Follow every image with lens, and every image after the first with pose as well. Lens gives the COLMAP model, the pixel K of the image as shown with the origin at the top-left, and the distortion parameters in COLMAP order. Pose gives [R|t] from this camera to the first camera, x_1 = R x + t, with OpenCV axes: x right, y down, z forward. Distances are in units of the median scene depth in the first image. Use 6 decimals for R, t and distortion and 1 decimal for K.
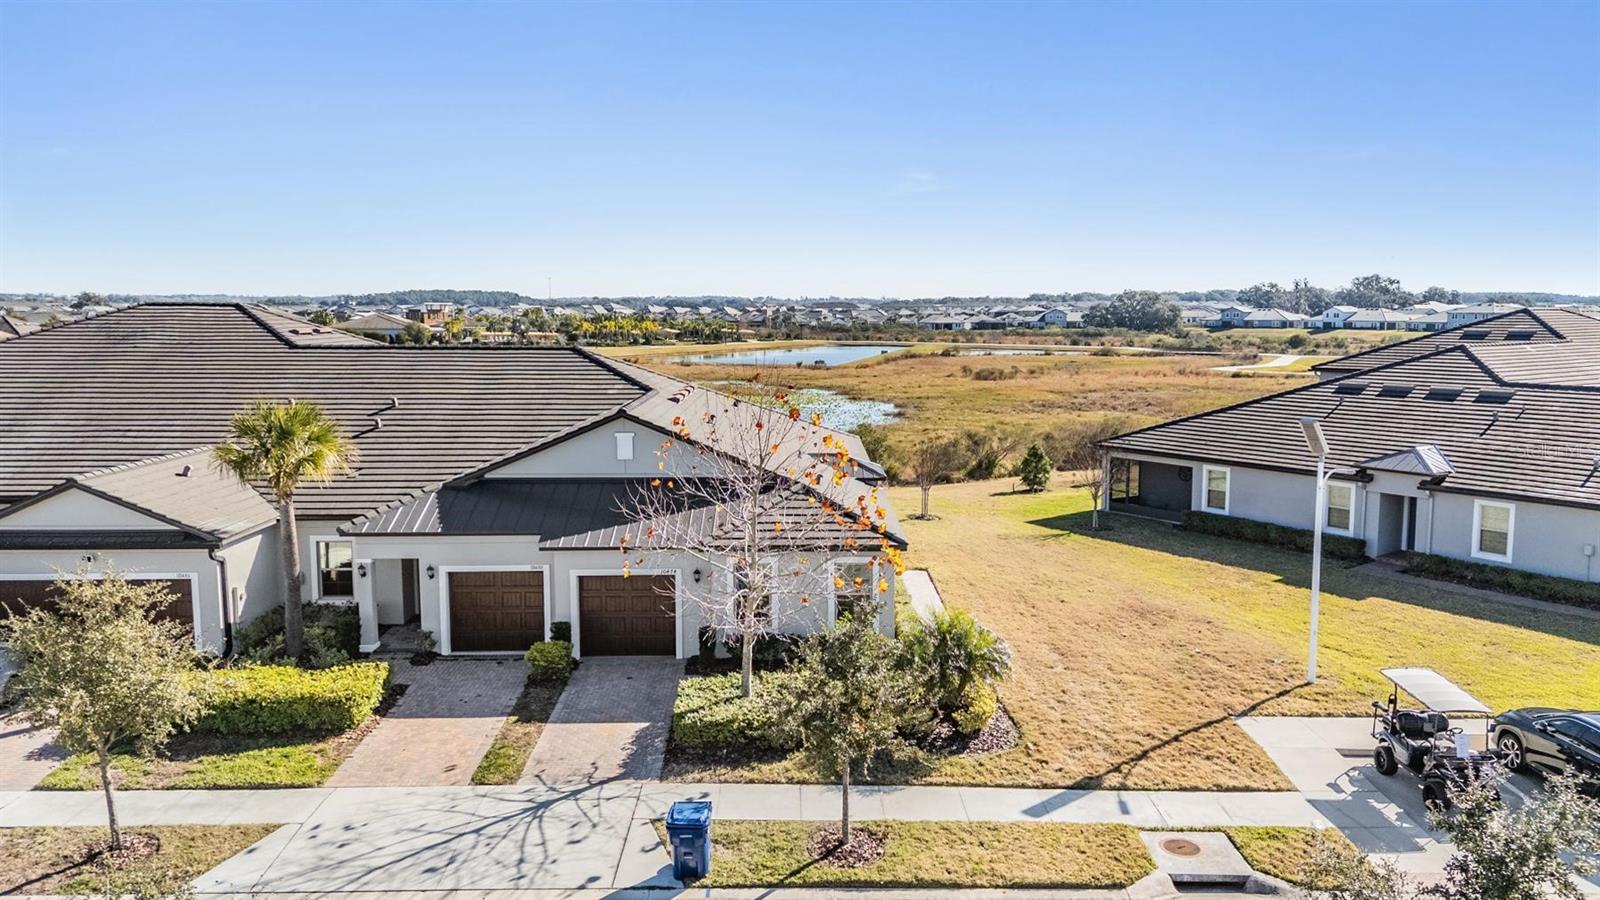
lens RADIAL K [[1156.6, 0, 809.6], [0, 1156.6, 433.0], [0, 0, 1]] dist [0.080406, -0.072840]
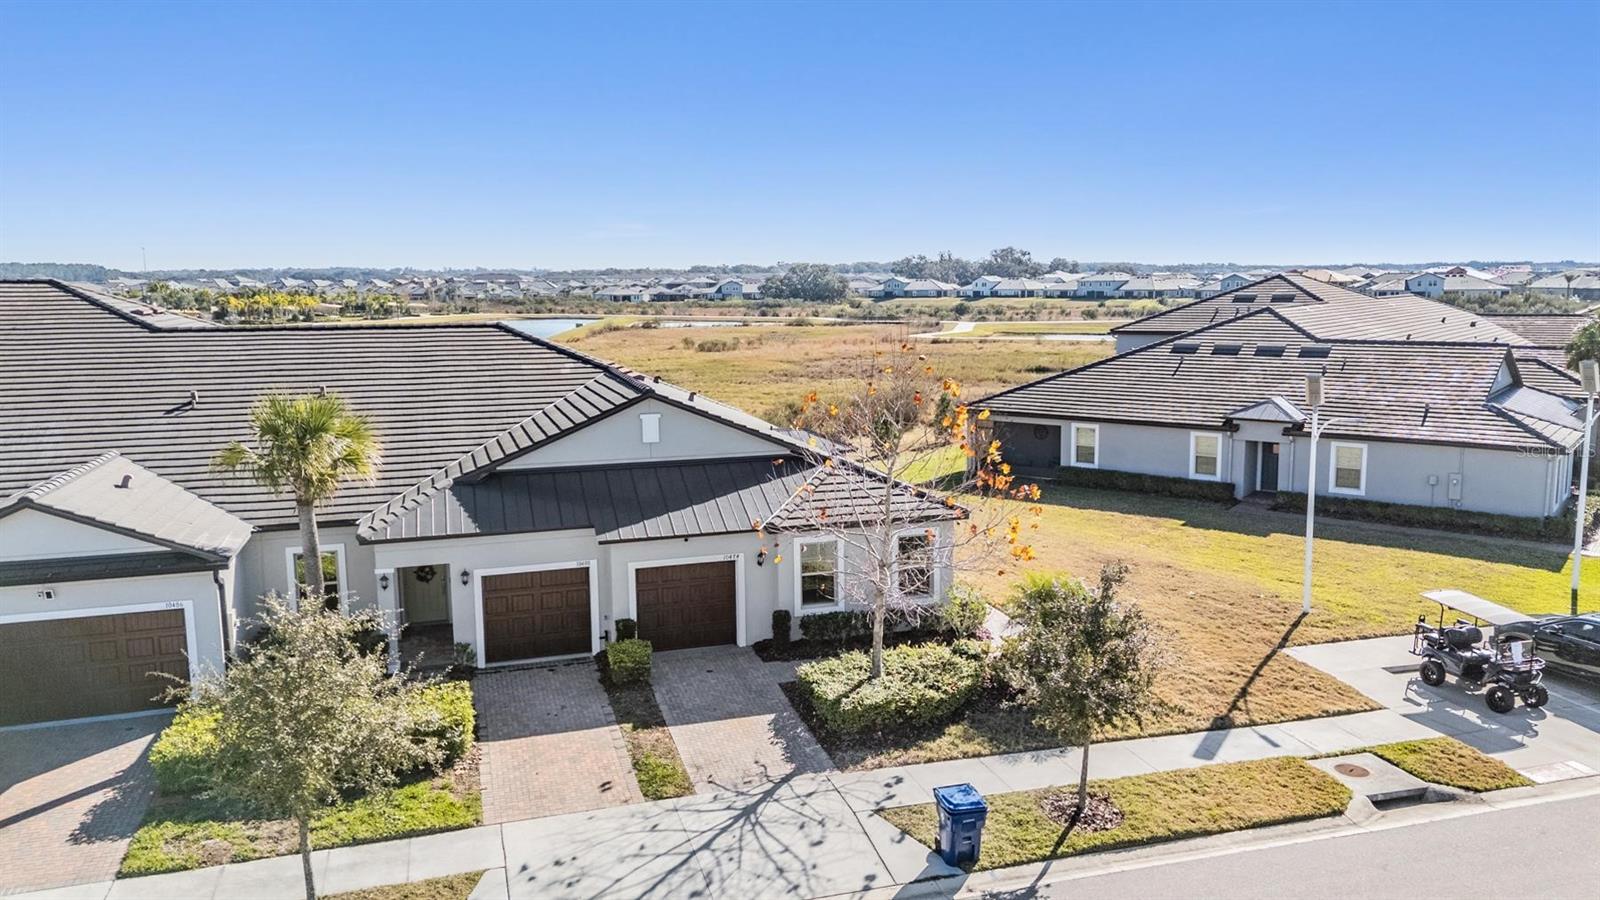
lens RADIAL K [[1156.6, 0, 809.6], [0, 1156.6, 433.0], [0, 0, 1]] dist [0.080406, -0.072840]
pose [[0.959634, -0.046359, 0.277406, -0.318755], [0.039750, 0.998777, 0.029406, -0.007664], [-0.278430, -0.017192, 0.960303, 0.069277]]
